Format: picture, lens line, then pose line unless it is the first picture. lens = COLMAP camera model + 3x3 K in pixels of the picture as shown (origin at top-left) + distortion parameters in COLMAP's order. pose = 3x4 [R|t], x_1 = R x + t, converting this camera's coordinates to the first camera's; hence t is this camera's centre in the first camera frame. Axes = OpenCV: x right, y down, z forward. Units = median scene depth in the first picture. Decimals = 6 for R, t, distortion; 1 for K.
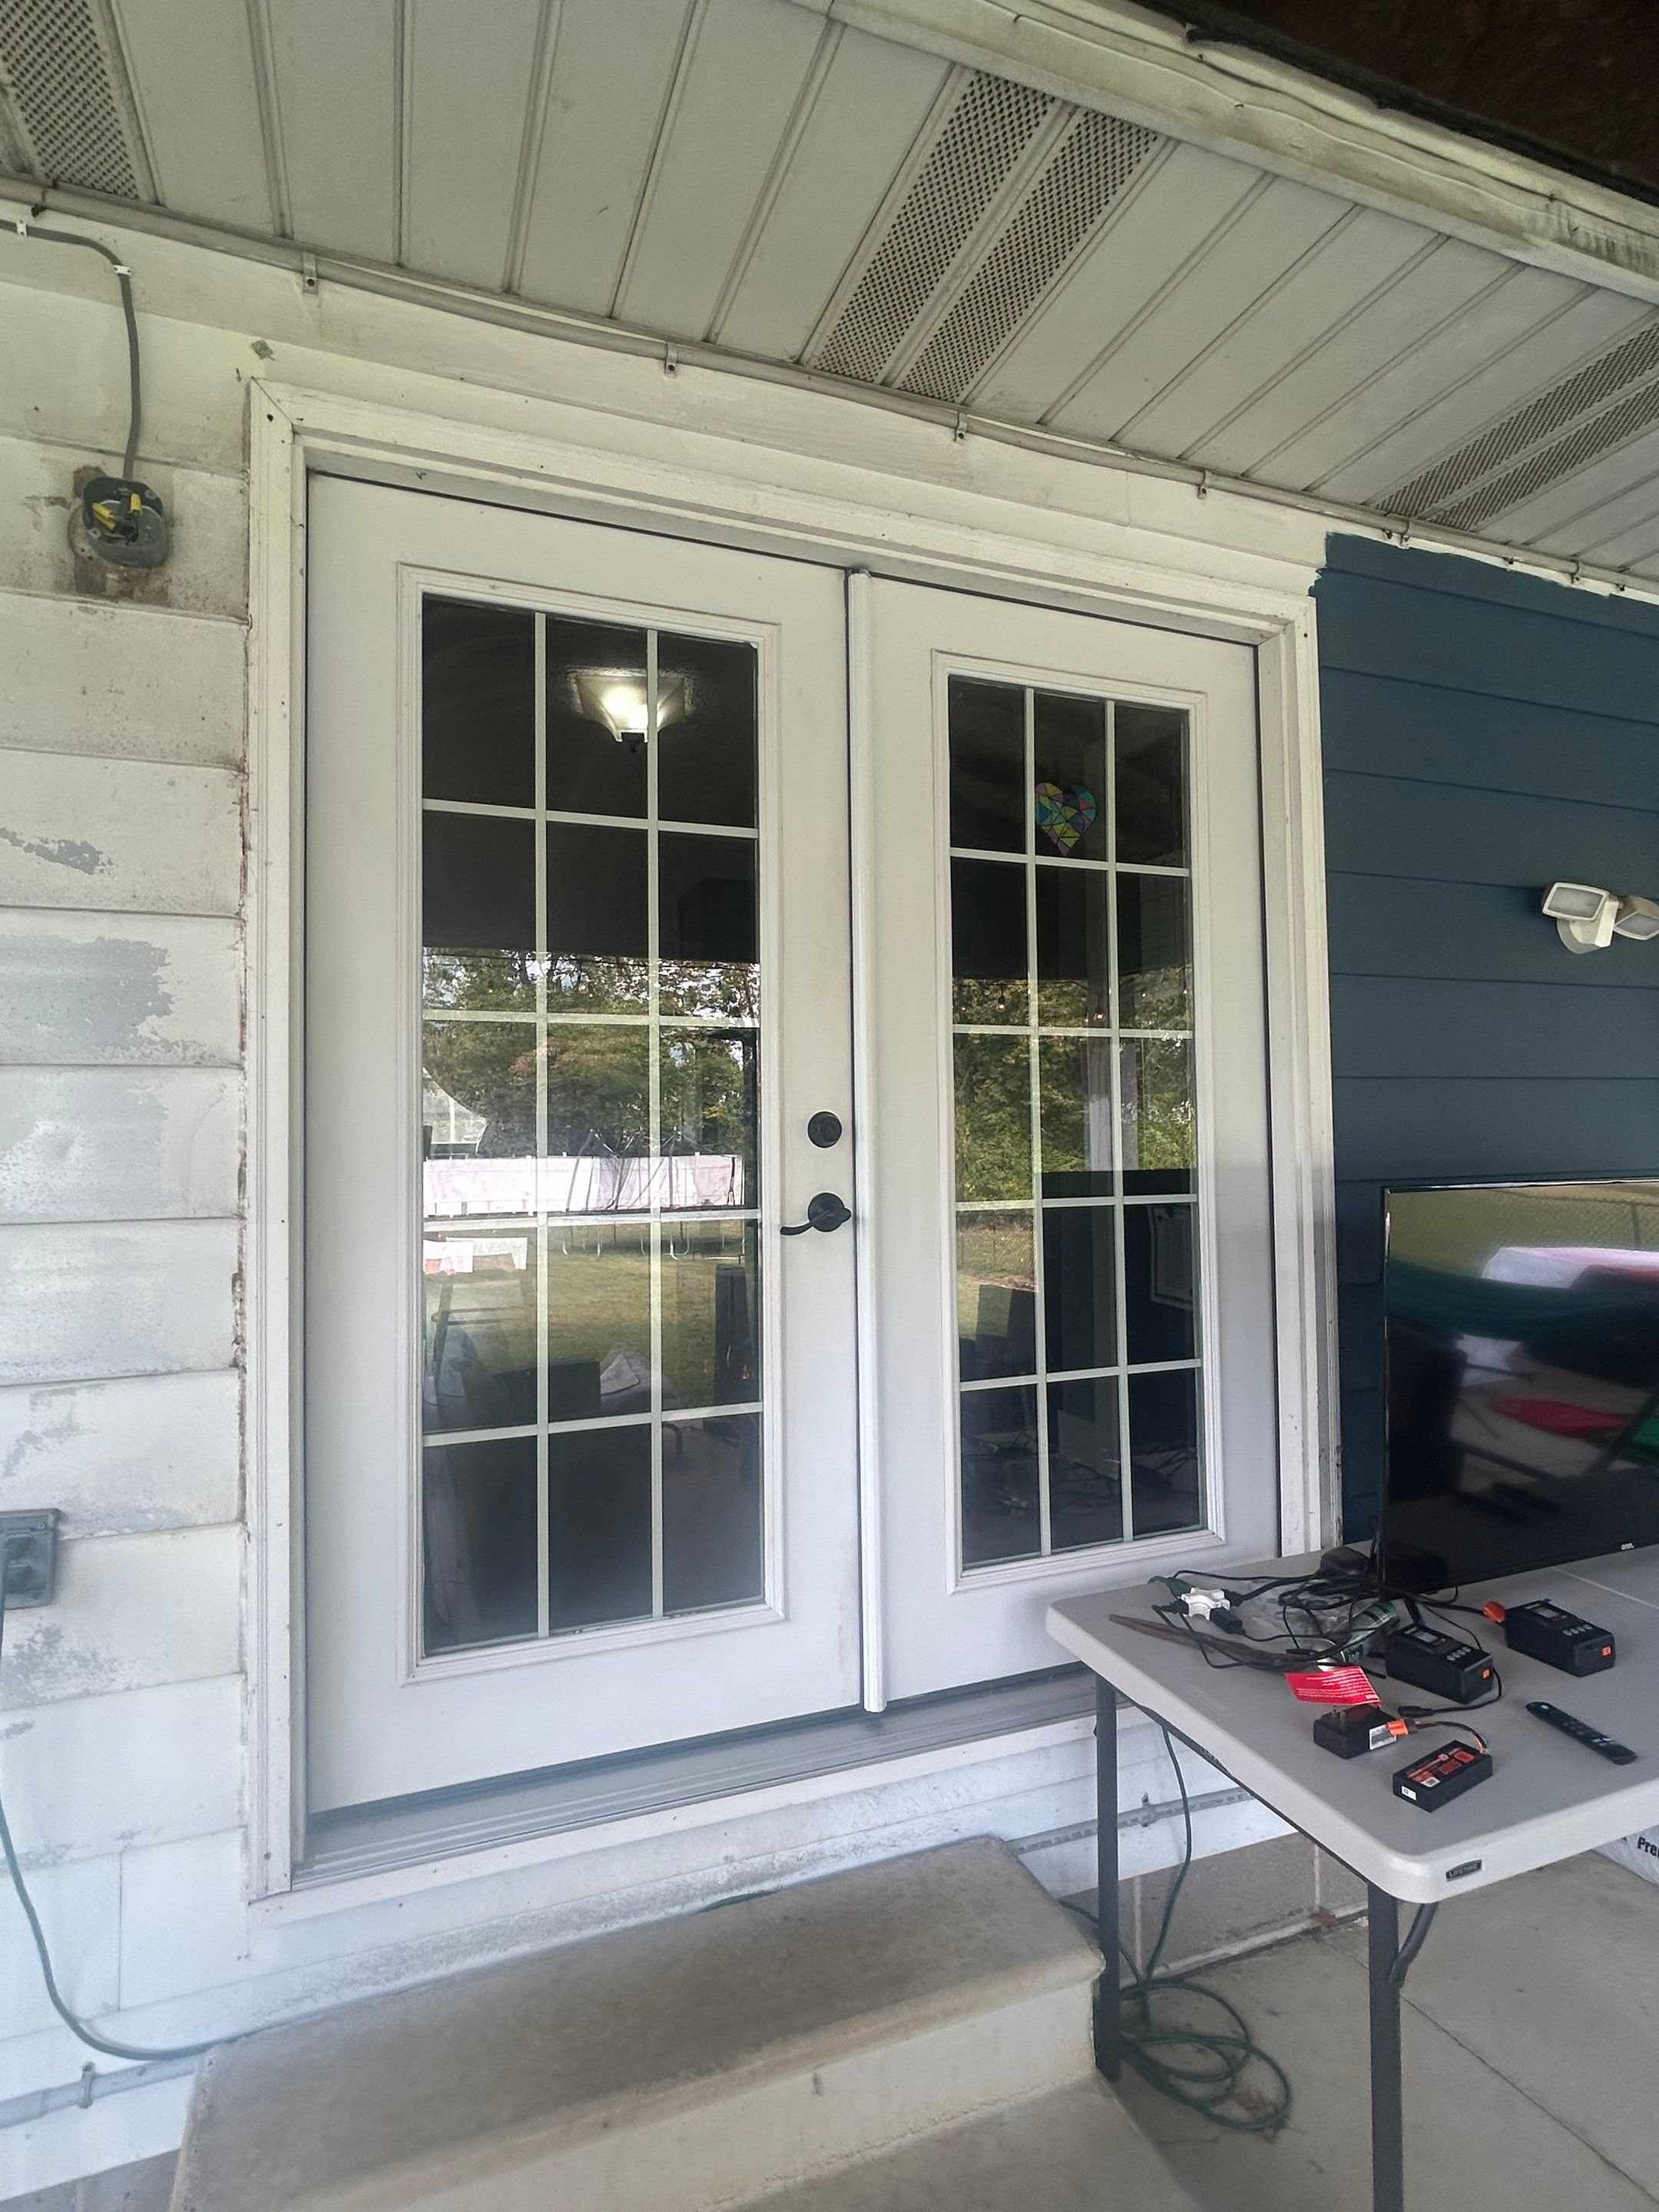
lens RADIAL K [[1164.2, 0, 829.5], [0, 1164.2, 1106.0], [0, 0, 1]] dist [0.000330, 0.000396]
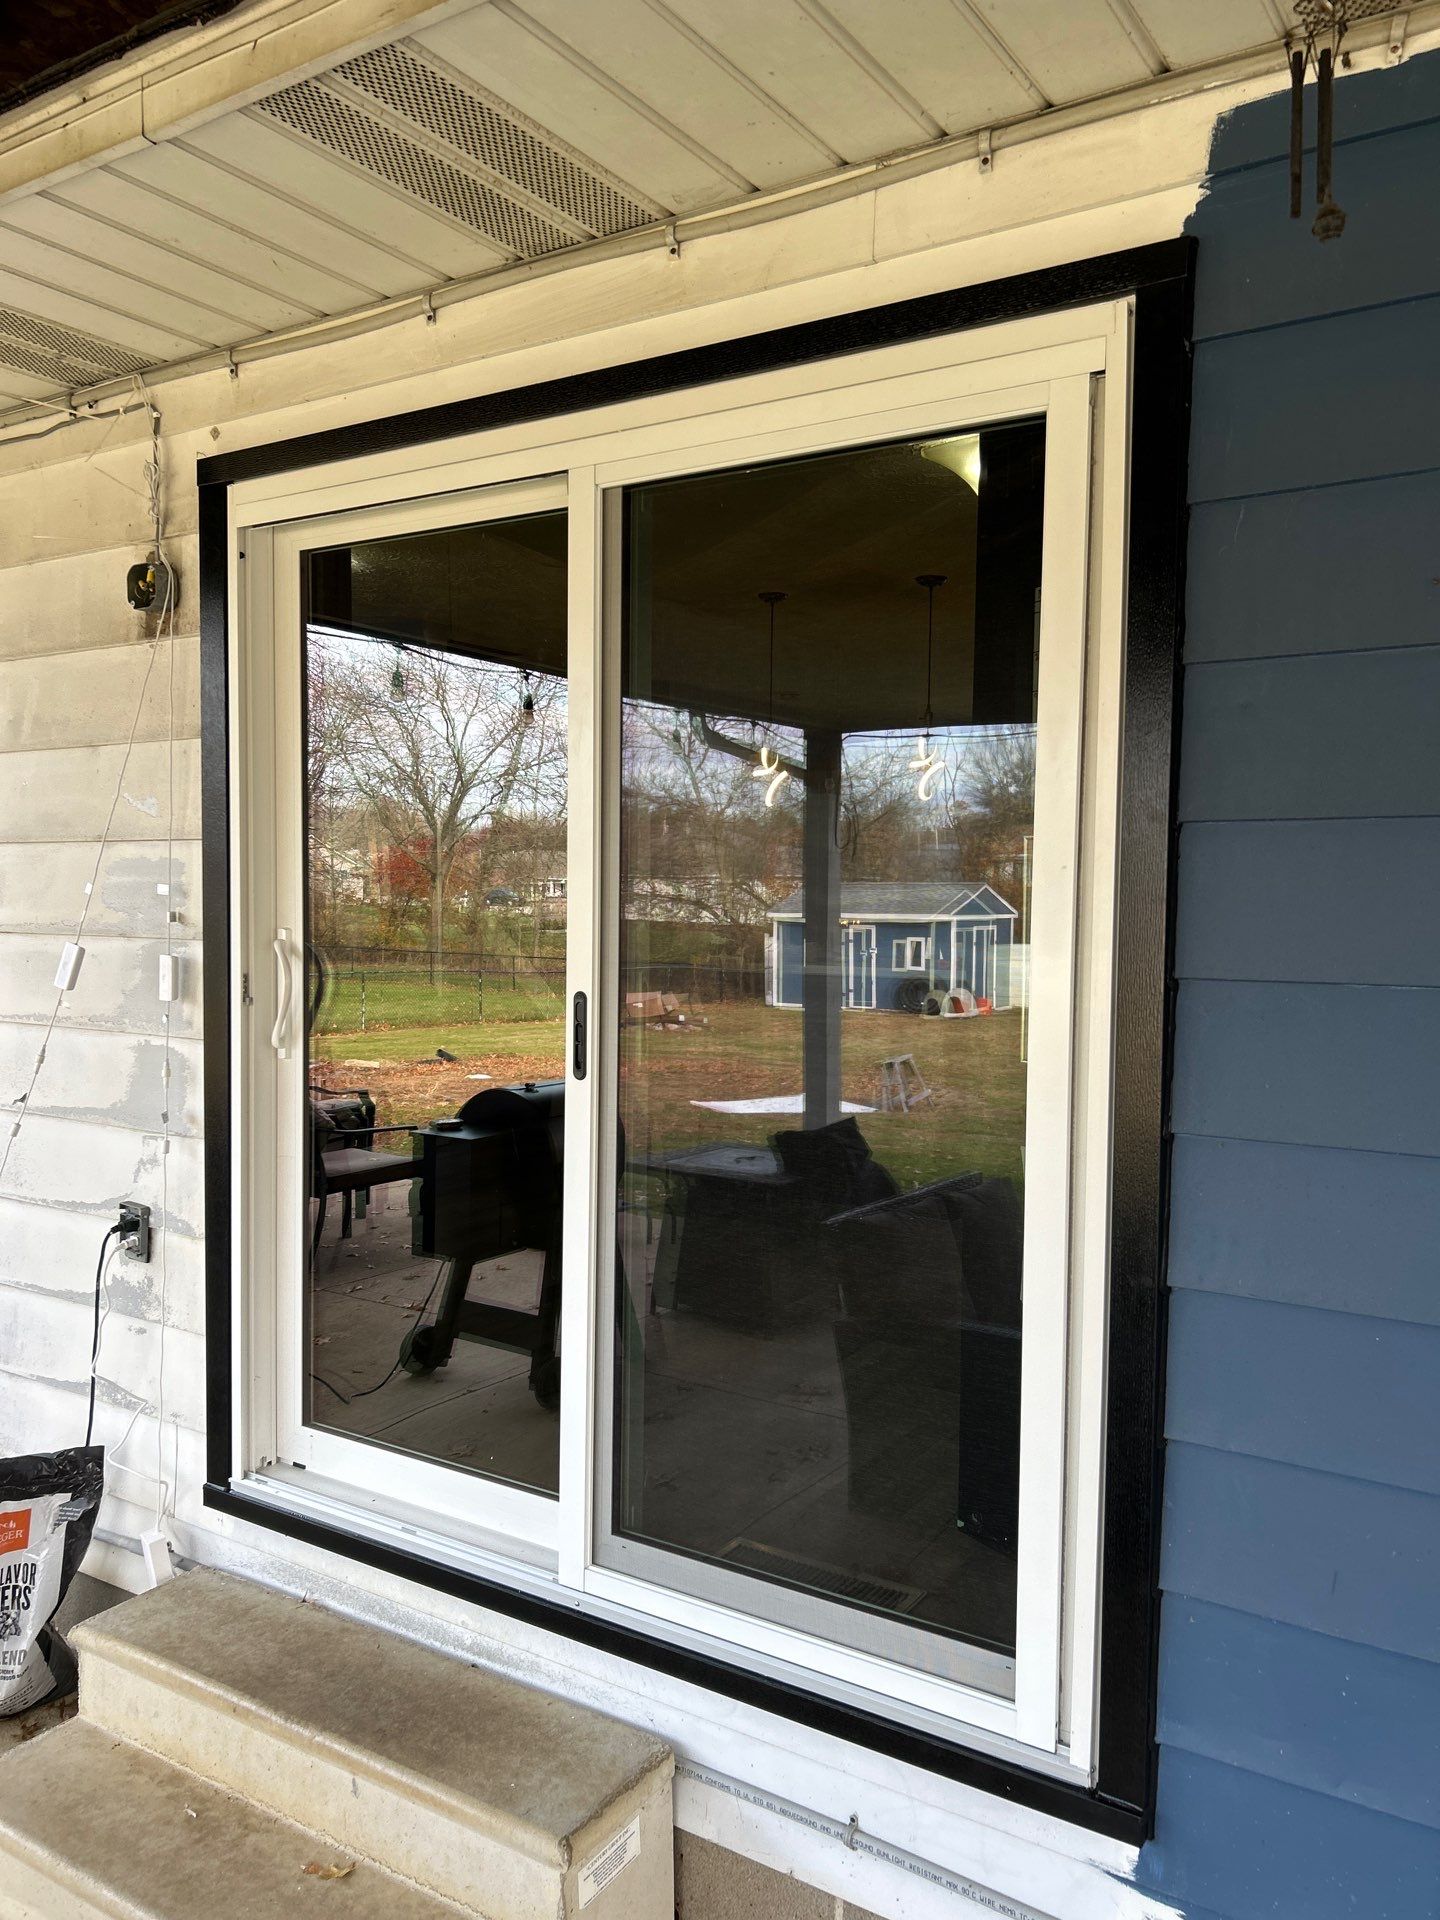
lens RADIAL K [[1480.8, 0, 720.0], [0, 1480.8, 960.0], [0, 0, 1]] dist [0.028499, 0.000034]
pose [[0.580790, 0.058949, -0.811916, 1.235587], [0.008331, 0.996892, 0.078339, -0.133765], [0.814011, -0.052263, 0.578494, 0.375832]]
